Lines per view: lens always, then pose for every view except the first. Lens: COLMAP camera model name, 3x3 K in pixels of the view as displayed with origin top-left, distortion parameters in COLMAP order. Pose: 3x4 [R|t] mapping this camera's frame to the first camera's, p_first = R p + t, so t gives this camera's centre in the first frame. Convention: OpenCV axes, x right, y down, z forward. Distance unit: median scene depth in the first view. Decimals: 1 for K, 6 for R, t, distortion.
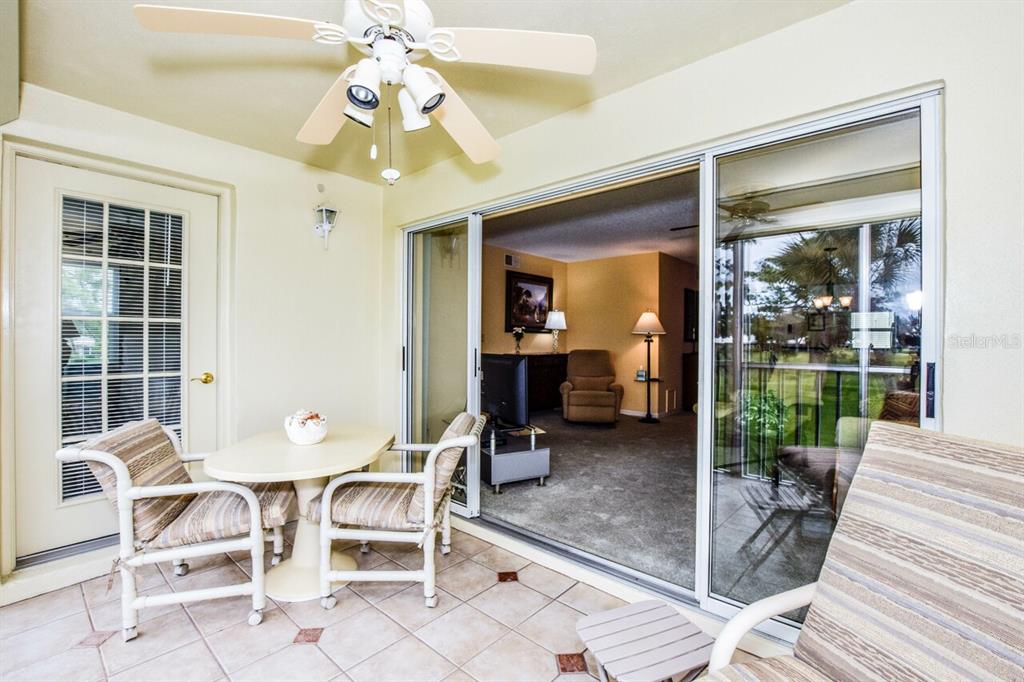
lens RADIAL K [[453.6, 0, 516.0], [0, 453.6, 339.3], [0, 0, 1]] dist [-0.028772, 0.004282]
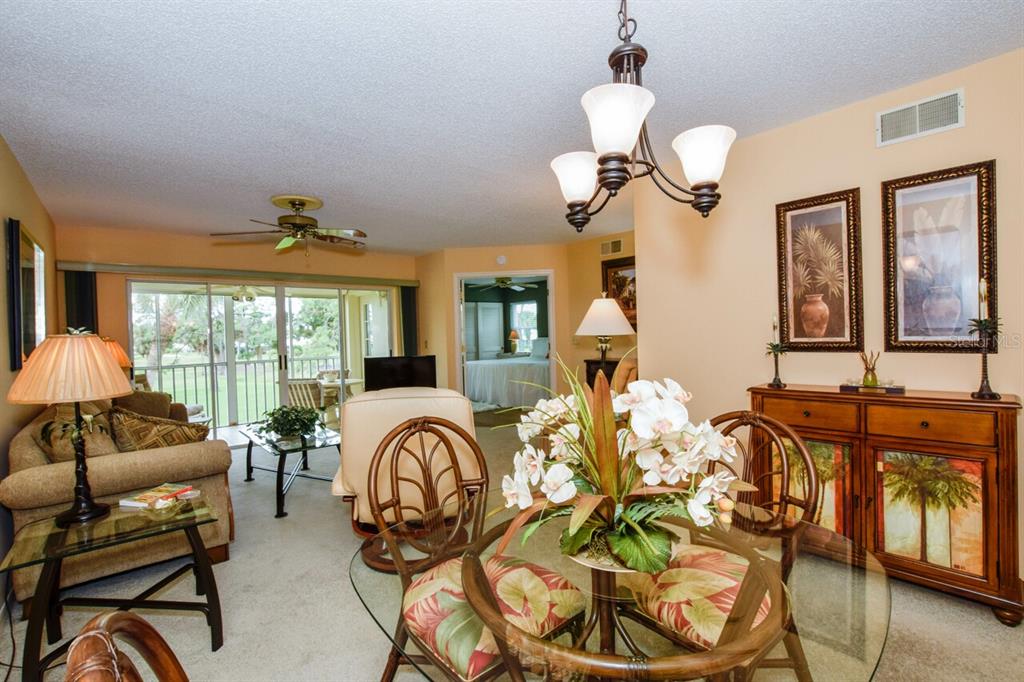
lens RADIAL K [[453.6, 0, 518.5], [0, 453.6, 340.4], [0, 0, 1]] dist [-0.028772, 0.004282]
pose [[-0.128340, 0.013671, -0.991636, 0.839969], [0.025539, 0.999619, 0.010475, -0.014677], [0.991401, -0.023981, -0.128641, 0.930464]]
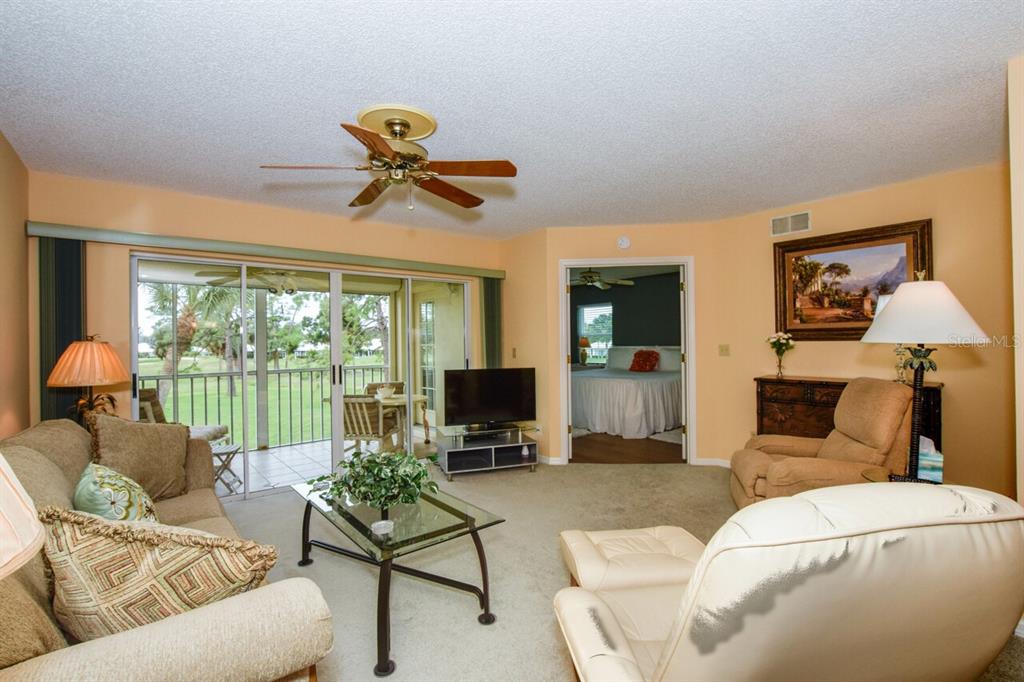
lens RADIAL K [[453.6, 0, 514.9], [0, 453.6, 340.3], [0, 0, 1]] dist [-0.028772, 0.004282]
pose [[-0.160320, -0.006280, -0.987045, 0.640345], [0.011317, 0.999902, -0.008200, -0.015768], [0.987000, -0.012485, -0.160234, 0.727732]]
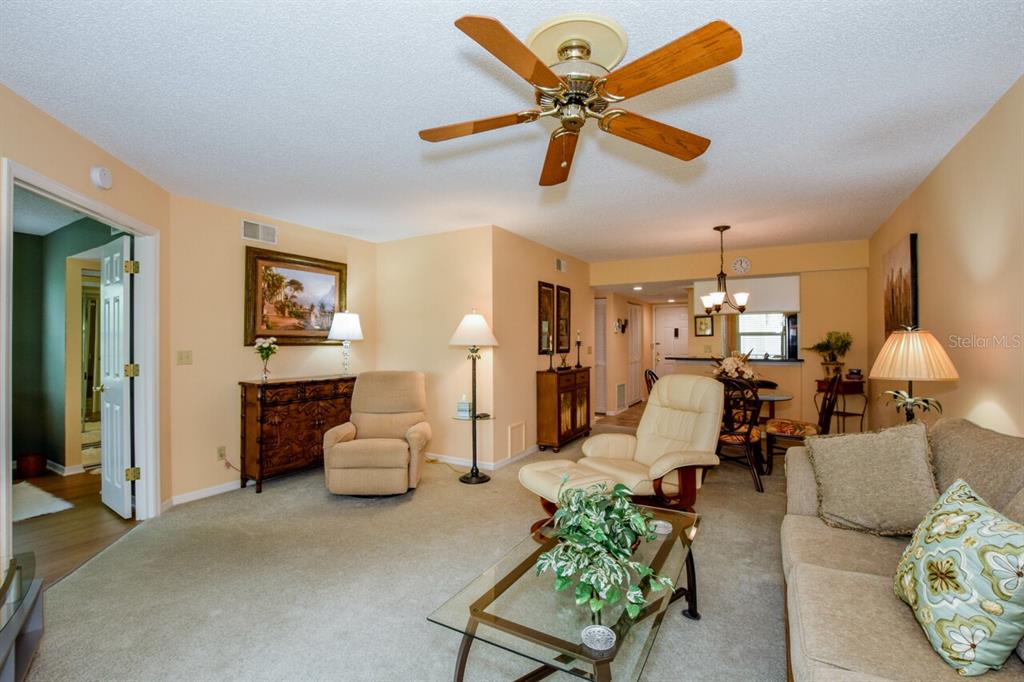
lens RADIAL K [[453.6, 0, 510.1], [0, 453.6, 339.5], [0, 0, 1]] dist [-0.028772, 0.004282]
pose [[0.982490, -0.009941, 0.186048, 0.213640], [0.011179, 0.999922, -0.005606, -0.017191], [-0.185978, 0.007587, 0.982525, 0.327182]]
